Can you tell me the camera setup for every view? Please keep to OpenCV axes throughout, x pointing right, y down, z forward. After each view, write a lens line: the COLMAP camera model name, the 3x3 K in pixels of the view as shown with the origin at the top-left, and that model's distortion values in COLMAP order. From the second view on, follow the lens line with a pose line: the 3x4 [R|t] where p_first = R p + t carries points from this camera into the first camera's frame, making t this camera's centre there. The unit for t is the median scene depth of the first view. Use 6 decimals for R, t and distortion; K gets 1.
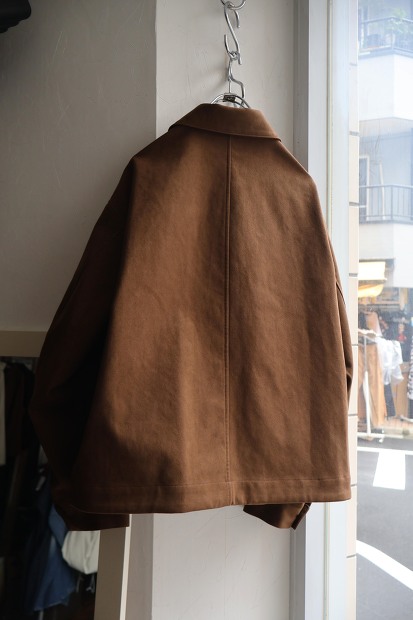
lens RADIAL K [[518.1, 0, 200.5], [0, 518.1, 309.1], [0, 0, 1]] dist [-0.000927, 0.000333]
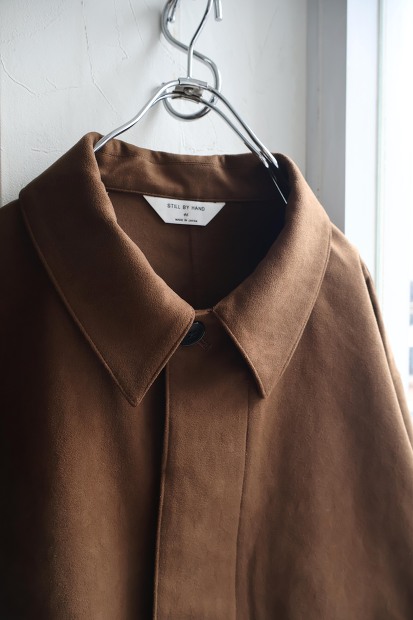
lens RADIAL K [[519.2, 0, 206.5], [0, 519.2, 310.0], [0, 0, 1]] dist [-0.005471, 0.002167]
pose [[0.979587, -0.013677, 0.200555, -0.003842], [0.003192, 0.998615, 0.052510, -0.066374], [-0.200996, -0.050797, 0.978274, 0.152072]]
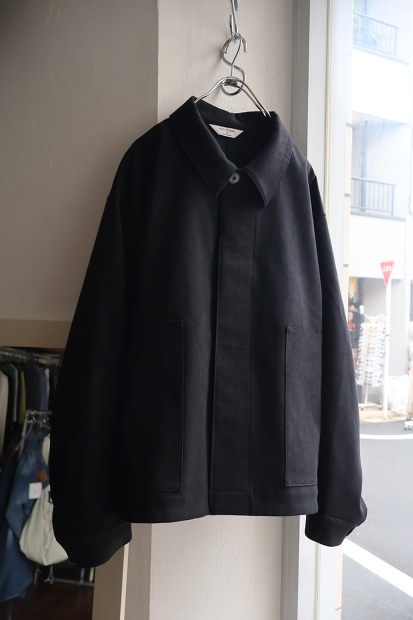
lens RADIAL K [[519.9, 0, 206.5], [0, 519.9, 310.0], [0, 0, 1]] dist [-0.002164, -0.003616]
pose [[0.994533, 0.007916, 0.104122, -0.023189], [-0.010759, 0.999584, 0.026775, -0.001189], [-0.103866, -0.027749, 0.994204, 0.005390]]
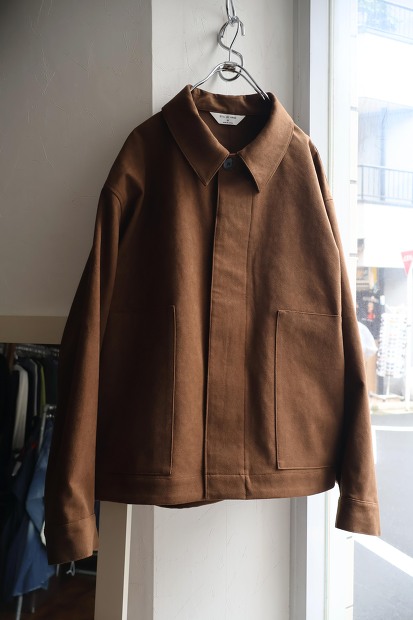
lens RADIAL K [[519.2, 0, 206.5], [0, 519.2, 310.0], [0, 0, 1]] dist [-0.005471, 0.002167]
pose [[0.997796, -0.008636, 0.065785, -0.013361], [0.005997, 0.999173, 0.040208, -0.001033], [-0.066078, -0.039725, 0.997023, 0.011169]]
